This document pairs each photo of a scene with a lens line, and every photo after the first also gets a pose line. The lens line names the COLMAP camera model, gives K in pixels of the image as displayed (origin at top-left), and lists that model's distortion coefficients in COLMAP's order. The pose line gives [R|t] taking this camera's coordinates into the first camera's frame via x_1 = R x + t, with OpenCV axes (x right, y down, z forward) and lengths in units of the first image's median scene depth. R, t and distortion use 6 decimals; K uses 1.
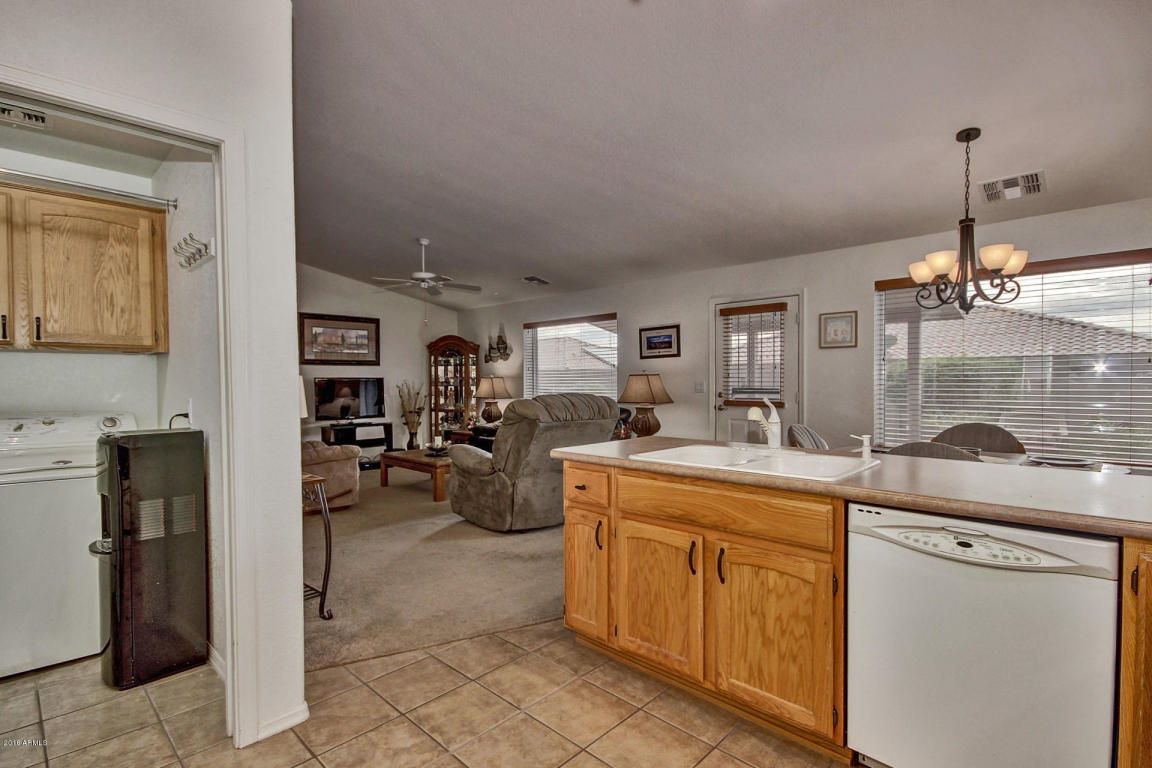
lens RADIAL K [[539.8, 0, 572.9], [0, 539.8, 398.4], [0, 0, 1]] dist [-0.004889, -0.003630]
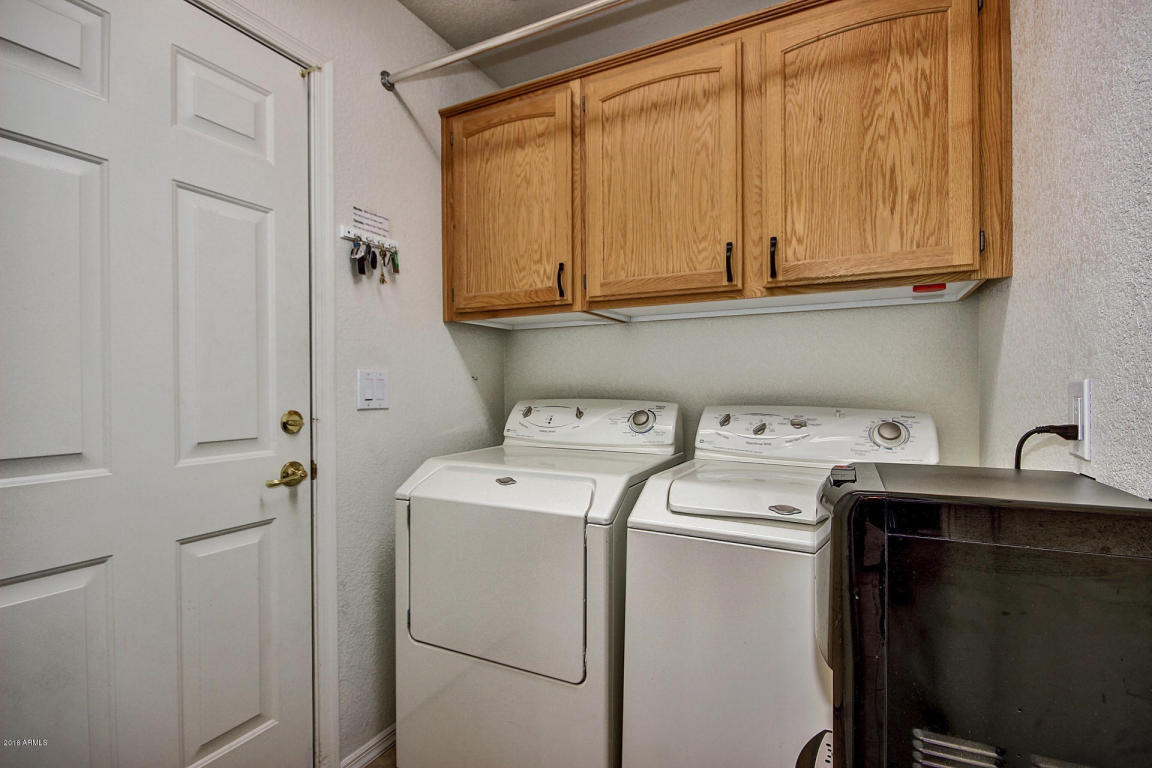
lens RADIAL K [[539.8, 0, 570.8], [0, 539.8, 393.0], [0, 0, 1]] dist [-0.004889, -0.003630]
pose [[0.280538, 0.014427, -0.959734, -0.480023], [-0.028453, 0.999573, 0.006709, 0.013793], [0.959421, 0.025425, 0.280829, 0.599426]]
